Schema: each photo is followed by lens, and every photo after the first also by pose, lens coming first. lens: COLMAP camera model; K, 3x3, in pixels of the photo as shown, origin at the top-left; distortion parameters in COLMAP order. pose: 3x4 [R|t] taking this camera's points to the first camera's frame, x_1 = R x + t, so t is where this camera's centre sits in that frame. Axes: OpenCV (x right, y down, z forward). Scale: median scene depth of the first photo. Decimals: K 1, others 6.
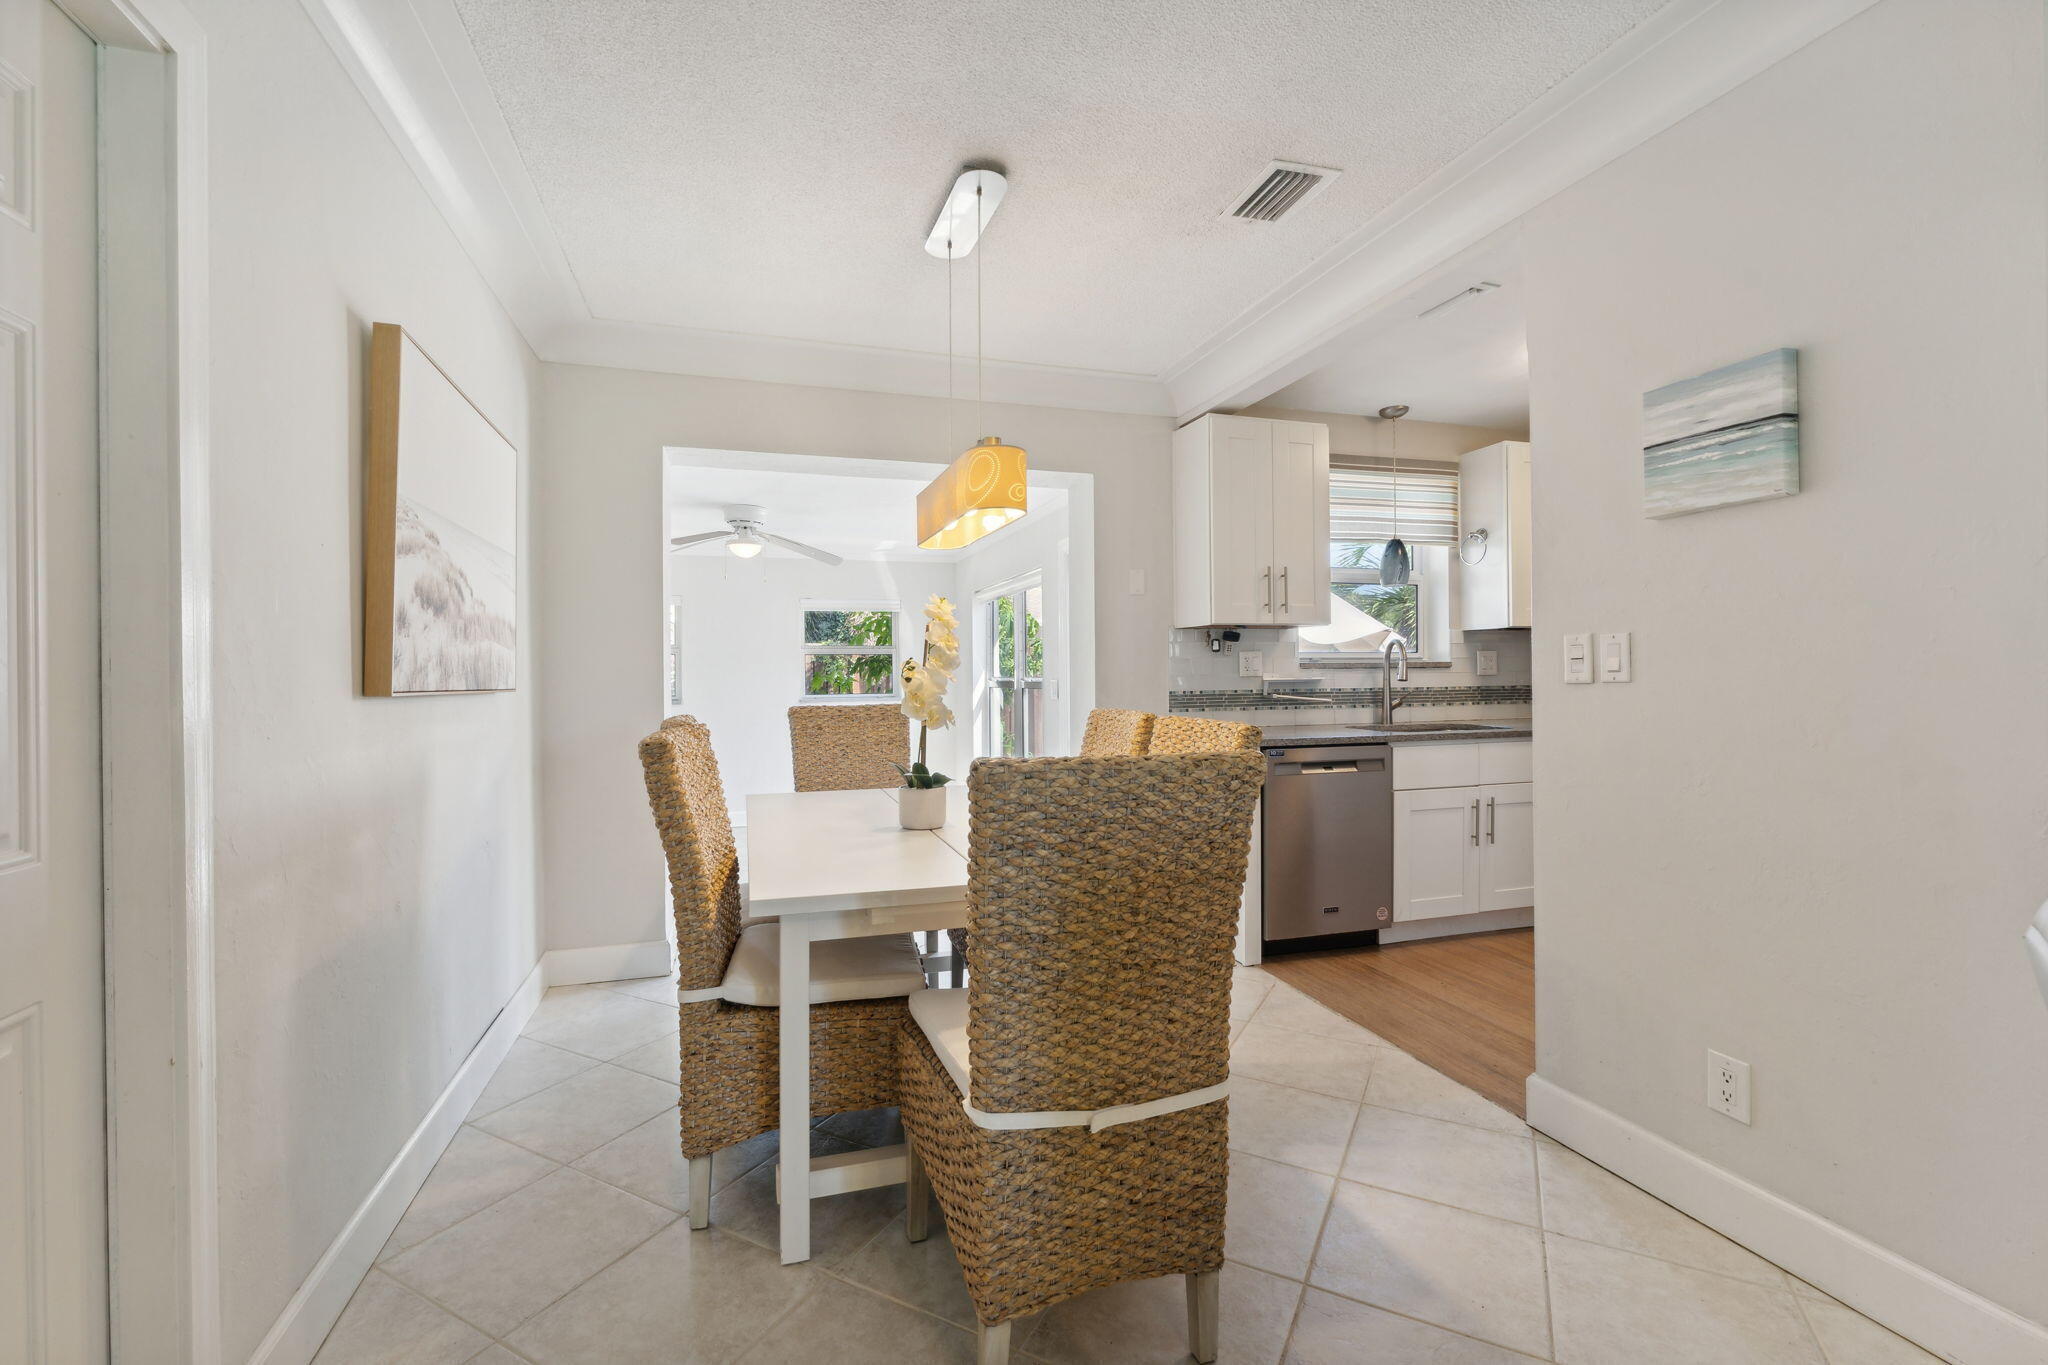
lens RADIAL K [[921.3, 0, 1024.0], [0, 921.3, 682.5], [0, 0, 1]] dist [0.000061, 0.000305]
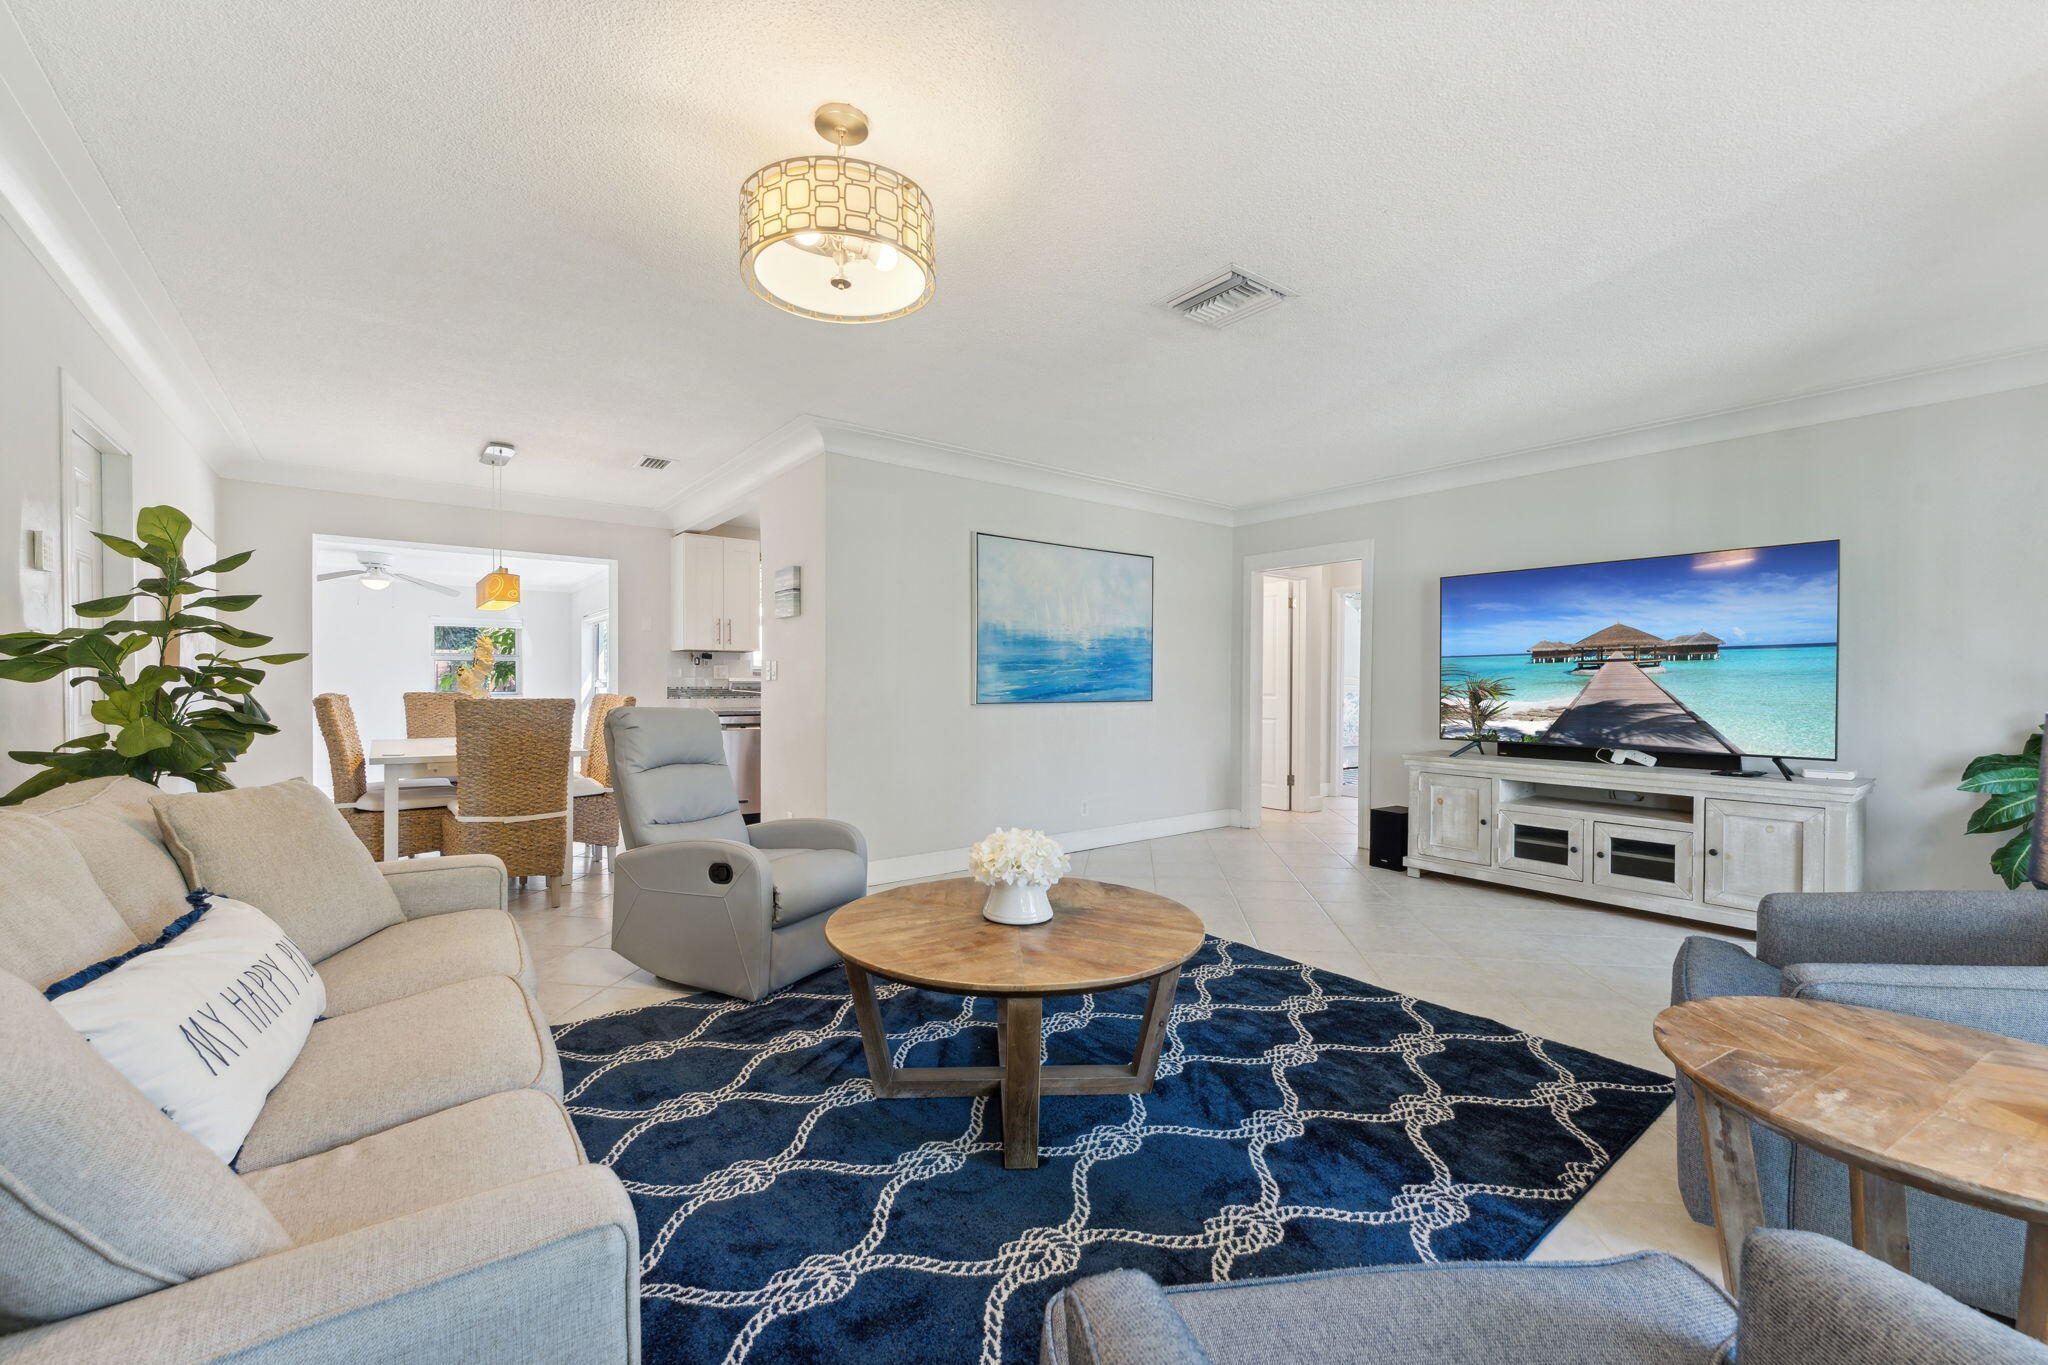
lens RADIAL K [[851.3, 0, 1035.0], [0, 851.3, 693.8], [0, 0, 1]] dist [-0.002546, -0.000613]
pose [[0.935618, 0.007484, 0.352934, 0.230288], [-0.008277, 0.999965, 0.000738, 0.014972], [-0.352917, -0.003611, 0.935648, -0.717179]]
